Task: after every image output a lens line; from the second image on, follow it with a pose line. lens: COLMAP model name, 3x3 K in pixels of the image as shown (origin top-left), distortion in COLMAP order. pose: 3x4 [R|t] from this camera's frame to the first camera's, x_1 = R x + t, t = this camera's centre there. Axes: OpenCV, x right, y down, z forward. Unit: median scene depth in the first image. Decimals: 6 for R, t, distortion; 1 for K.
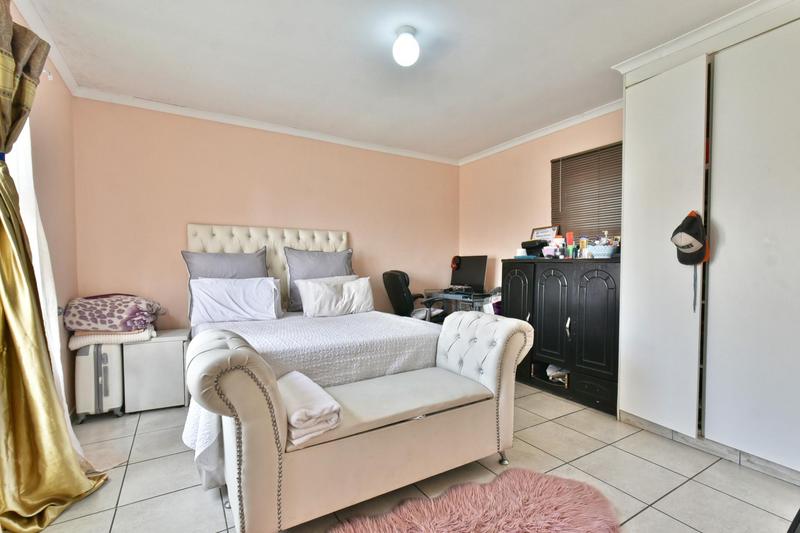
lens RADIAL K [[367.7, 0, 402.0], [0, 367.7, 265.4], [0, 0, 1]] dist [0.001223, -0.001581]
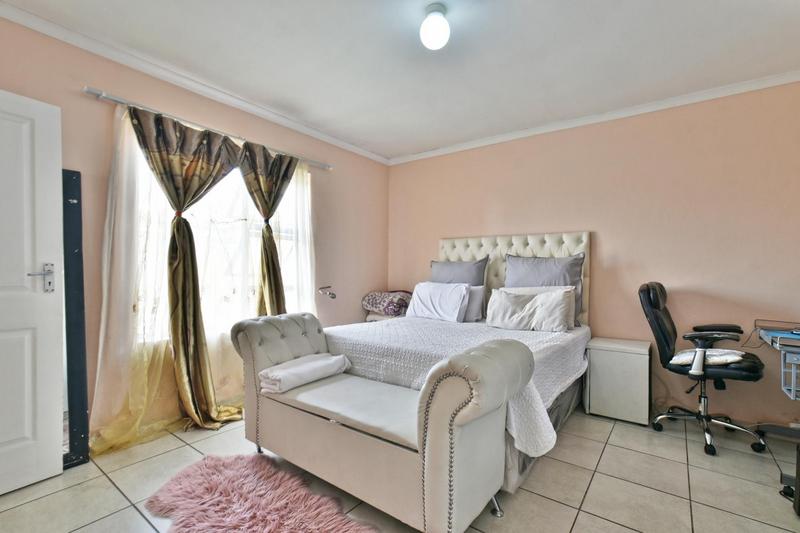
lens RADIAL K [[367.7, 0, 400.5], [0, 367.7, 268.0], [0, 0, 1]] dist [0.001223, -0.001581]
pose [[0.364440, -0.001440, -0.931226, 0.552881], [-0.011406, 0.999917, -0.006010, -0.004407], [0.931157, 0.012811, 0.364394, 0.413035]]
